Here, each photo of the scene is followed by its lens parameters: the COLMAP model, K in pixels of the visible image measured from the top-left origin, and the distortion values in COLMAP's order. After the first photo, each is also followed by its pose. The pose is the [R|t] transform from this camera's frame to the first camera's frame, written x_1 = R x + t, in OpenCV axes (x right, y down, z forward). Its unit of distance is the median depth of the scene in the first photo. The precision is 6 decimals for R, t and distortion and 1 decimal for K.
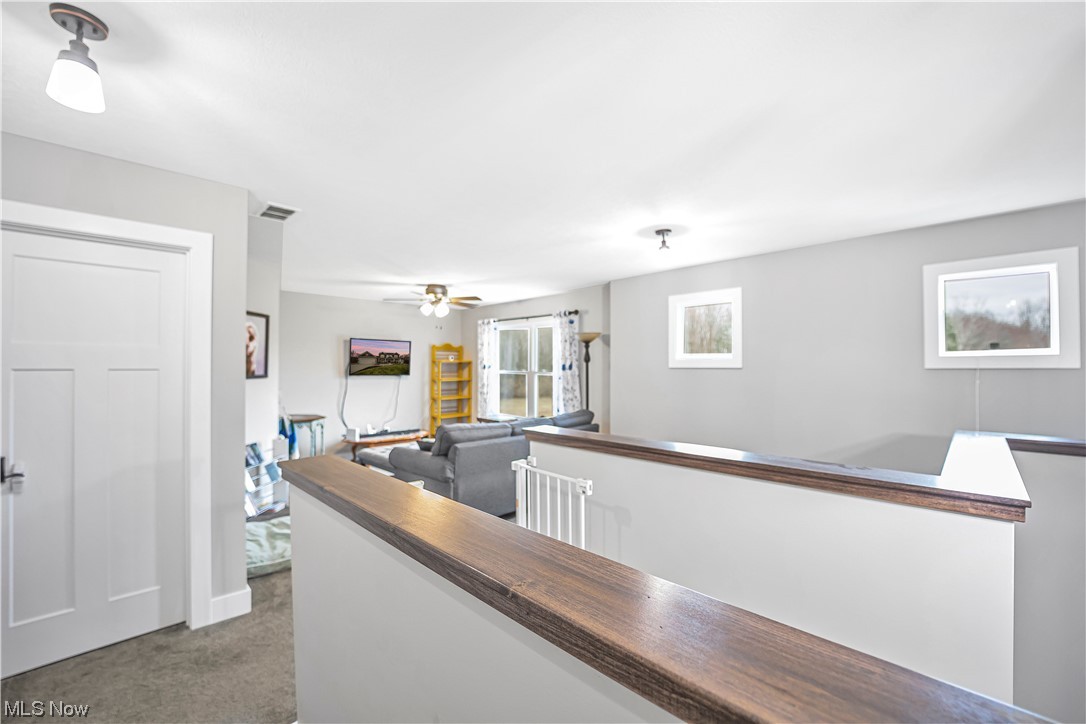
lens RADIAL K [[450.8, 0, 542.4], [0, 450.8, 366.1], [0, 0, 1]] dist [-0.001497, -0.000174]
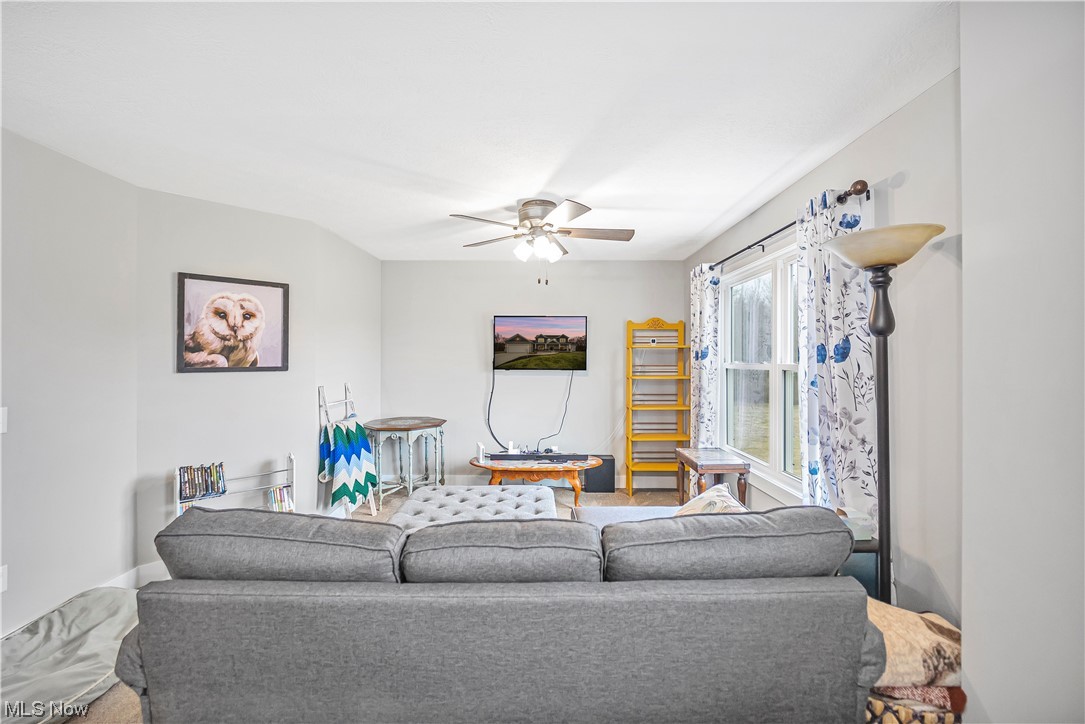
lens RADIAL K [[450.4, 0, 544.8], [0, 450.4, 358.8], [0, 0, 1]] dist [-0.001497, -0.000174]
pose [[0.706371, -0.003194, -0.707835, 0.133948], [0.003087, 0.999994, -0.001431, 0.006389], [0.707835, -0.001174, 0.706376, 0.546696]]
